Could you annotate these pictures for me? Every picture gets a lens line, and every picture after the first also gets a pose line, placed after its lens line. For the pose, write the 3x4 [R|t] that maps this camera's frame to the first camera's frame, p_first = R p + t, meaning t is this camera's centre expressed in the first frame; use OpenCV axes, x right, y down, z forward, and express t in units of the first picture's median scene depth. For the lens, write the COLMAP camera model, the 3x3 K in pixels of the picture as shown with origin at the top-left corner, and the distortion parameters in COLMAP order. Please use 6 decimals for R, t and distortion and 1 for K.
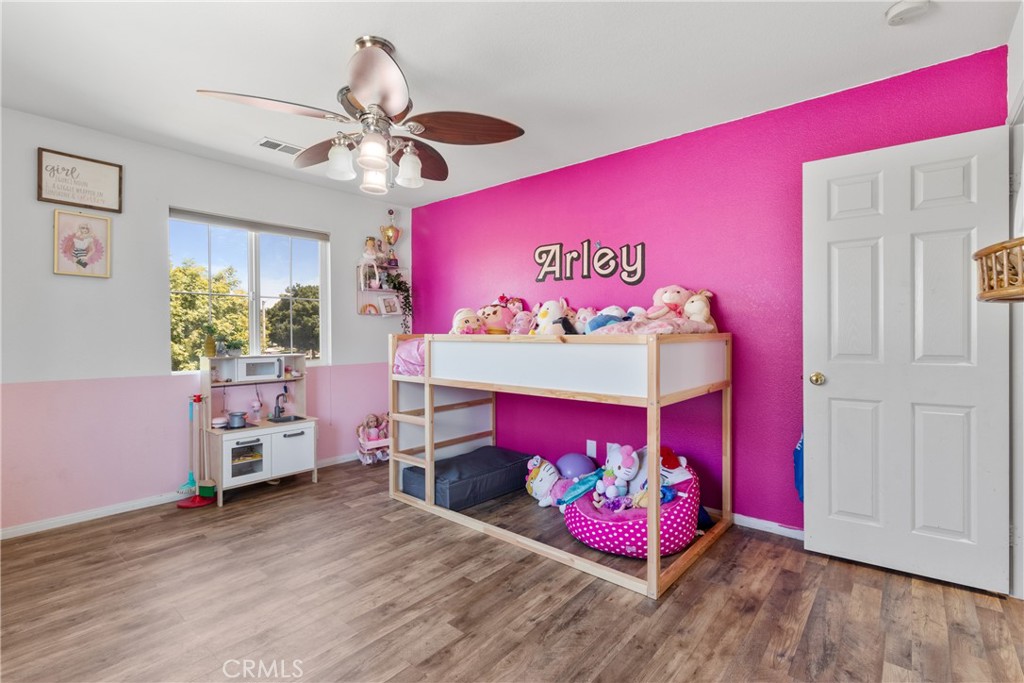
lens RADIAL K [[478.3, 0, 522.7], [0, 478.3, 344.4], [0, 0, 1]] dist [0.000621, 0.000446]
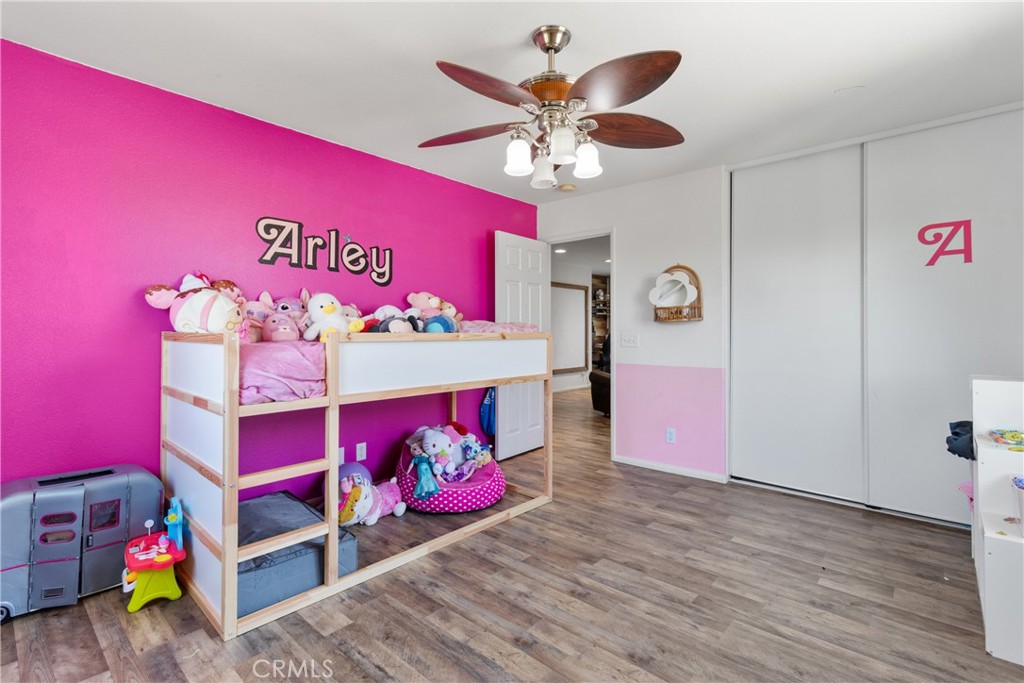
lens RADIAL K [[478.3, 0, 513.4], [0, 478.3, 337.8], [0, 0, 1]] dist [0.000621, 0.000446]
pose [[0.029912, -0.013603, 0.999460, -0.818665], [0.023636, 0.999637, 0.012898, -0.016341], [-0.999273, 0.023238, 0.030222, 0.677271]]
